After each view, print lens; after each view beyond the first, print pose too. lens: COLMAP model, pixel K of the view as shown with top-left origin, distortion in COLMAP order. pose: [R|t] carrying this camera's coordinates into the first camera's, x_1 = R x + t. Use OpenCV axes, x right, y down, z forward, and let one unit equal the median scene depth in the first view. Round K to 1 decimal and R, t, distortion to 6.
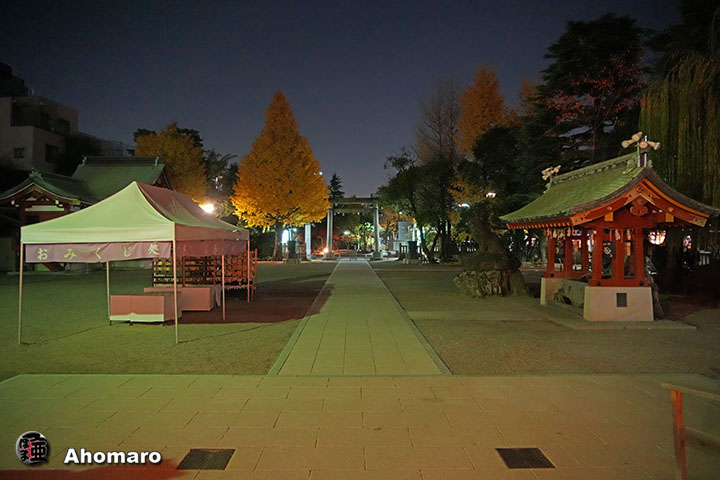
lens RADIAL K [[486.3, 0, 362.3], [0, 486.3, 239.7], [0, 0, 1]] dist [-0.030521, -0.001892]
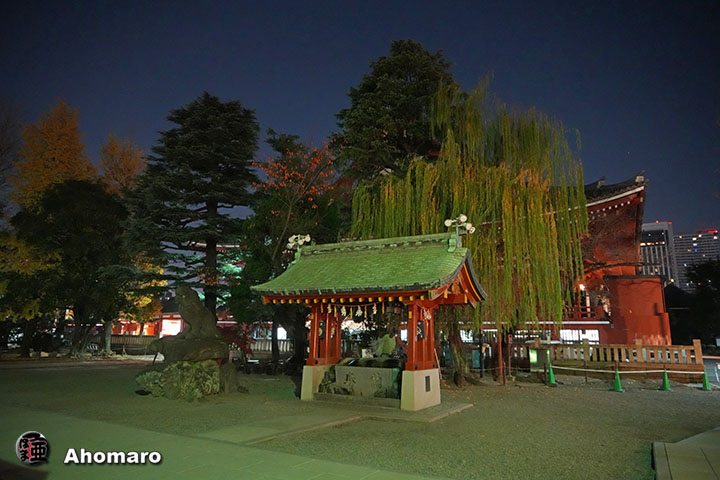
lens RADIAL K [[486.3, 0, 361.5], [0, 486.3, 241.1], [0, 0, 1]] dist [-0.030521, -0.001892]
pose [[0.511421, 0.171953, 0.841950, -0.281621], [-0.012850, 0.981196, -0.192586, 0.026930], [-0.859234, 0.087673, 0.504014, 0.456196]]
